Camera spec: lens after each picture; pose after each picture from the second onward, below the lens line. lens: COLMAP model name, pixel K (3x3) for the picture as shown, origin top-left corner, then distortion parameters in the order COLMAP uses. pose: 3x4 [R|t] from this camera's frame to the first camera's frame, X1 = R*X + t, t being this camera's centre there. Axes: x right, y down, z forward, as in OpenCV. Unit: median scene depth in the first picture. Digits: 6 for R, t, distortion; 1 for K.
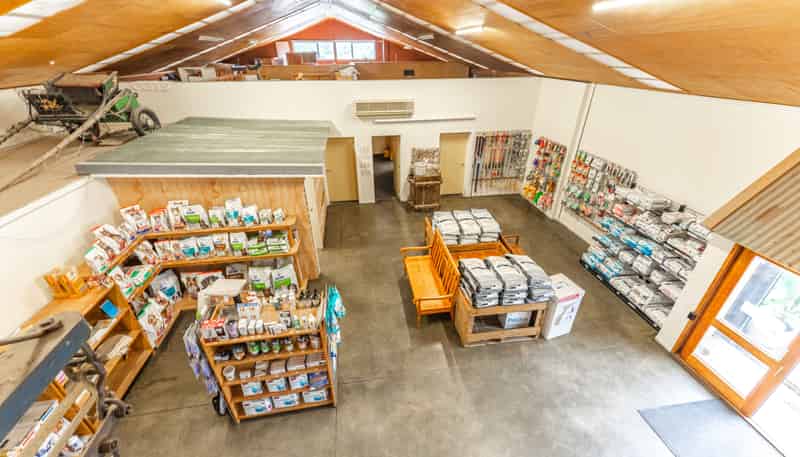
lens RADIAL K [[324.9, 0, 401.7], [0, 324.9, 226.9], [0, 0, 1]] dist [0.003468, -0.000173]
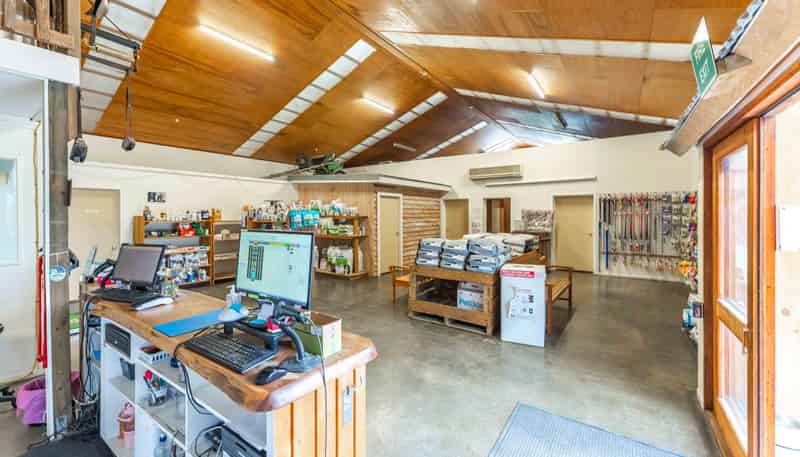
lens RADIAL K [[324.9, 0, 390.9], [0, 324.9, 216.3], [0, 0, 1]] dist [0.003468, -0.000173]
pose [[0.708412, 0.007006, -0.705764, 0.513021], [-0.343021, 0.877331, -0.335599, 0.281932], [0.616838, 0.479834, 0.623915, 0.153979]]
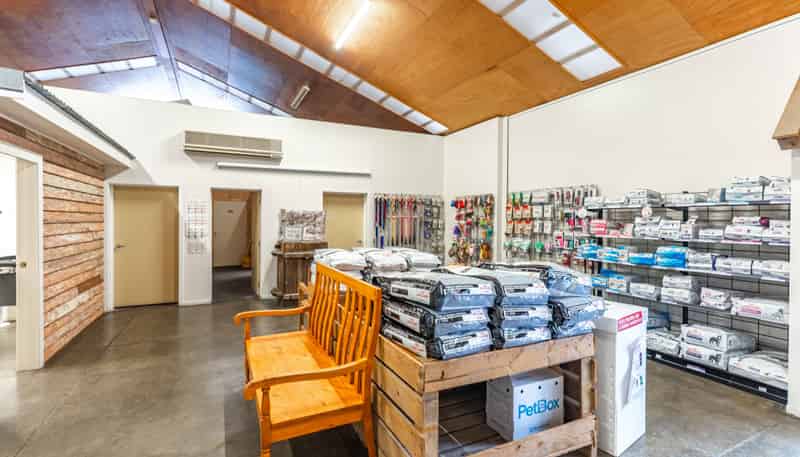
lens RADIAL K [[369.7, 0, 405.1], [0, 369.7, 218.1], [0, 0, 1]] dist [0.002153, 0.000240]
pose [[0.950604, 0.010534, 0.310227, 0.044665], [0.142245, 0.873525, -0.465532, 0.173206], [-0.275896, 0.486665, 0.828878, 0.366306]]
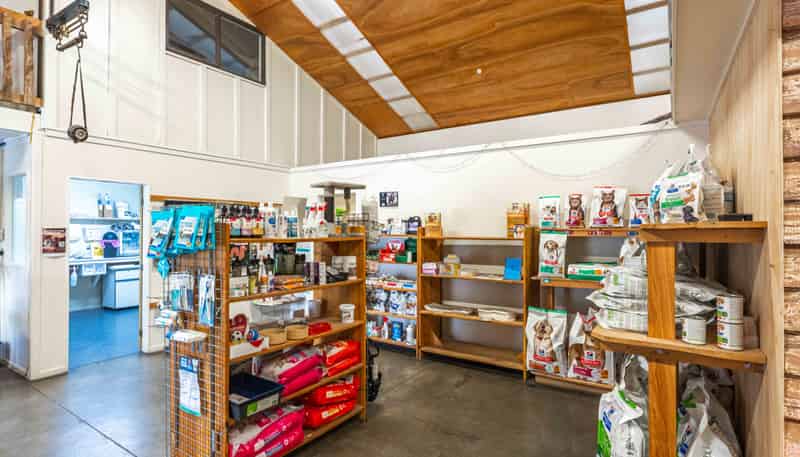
lens RADIAL K [[407.8, 0, 400.8], [0, 407.8, 223.8], [0, 0, 1]] dist [0.000172, -0.000317]
pose [[-0.672141, -0.005696, -0.740401, -0.004630], [-0.355507, 0.879649, 0.315964, -0.025310], [0.649493, 0.475590, -0.593273, 0.725327]]
